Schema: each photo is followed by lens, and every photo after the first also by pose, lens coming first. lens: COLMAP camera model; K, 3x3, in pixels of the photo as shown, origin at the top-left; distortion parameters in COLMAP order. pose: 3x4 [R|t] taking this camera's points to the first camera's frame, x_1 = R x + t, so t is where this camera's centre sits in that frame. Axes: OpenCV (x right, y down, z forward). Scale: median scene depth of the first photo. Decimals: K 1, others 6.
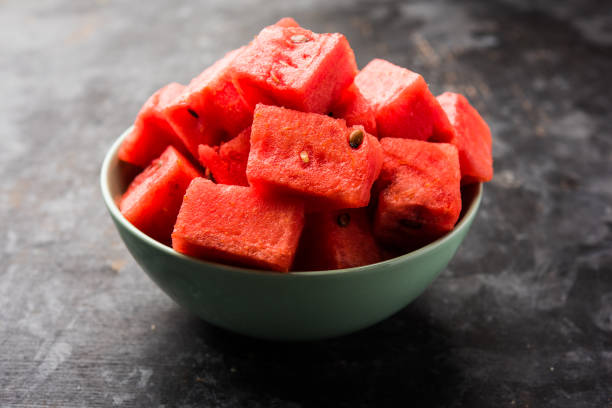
lens RADIAL K [[1103.8, 0, 306.0], [0, 1103.8, 204.0], [0, 0, 1]] dist [-0.004339, 0.221456]
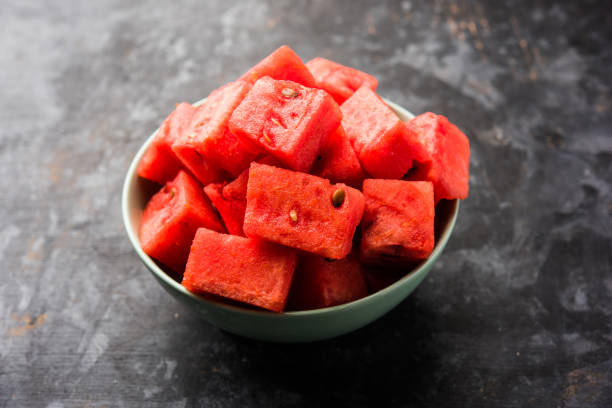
lens RADIAL K [[1051.4, 0, 306.0], [0, 1051.4, 204.0], [0, 0, 1]] dist [-0.022654, 0.413647]
pose [[0.998563, -0.015603, -0.051269, 0.060038], [0.027421, 0.970719, 0.238646, -0.278667], [0.046044, -0.239709, 0.969752, -0.046547]]
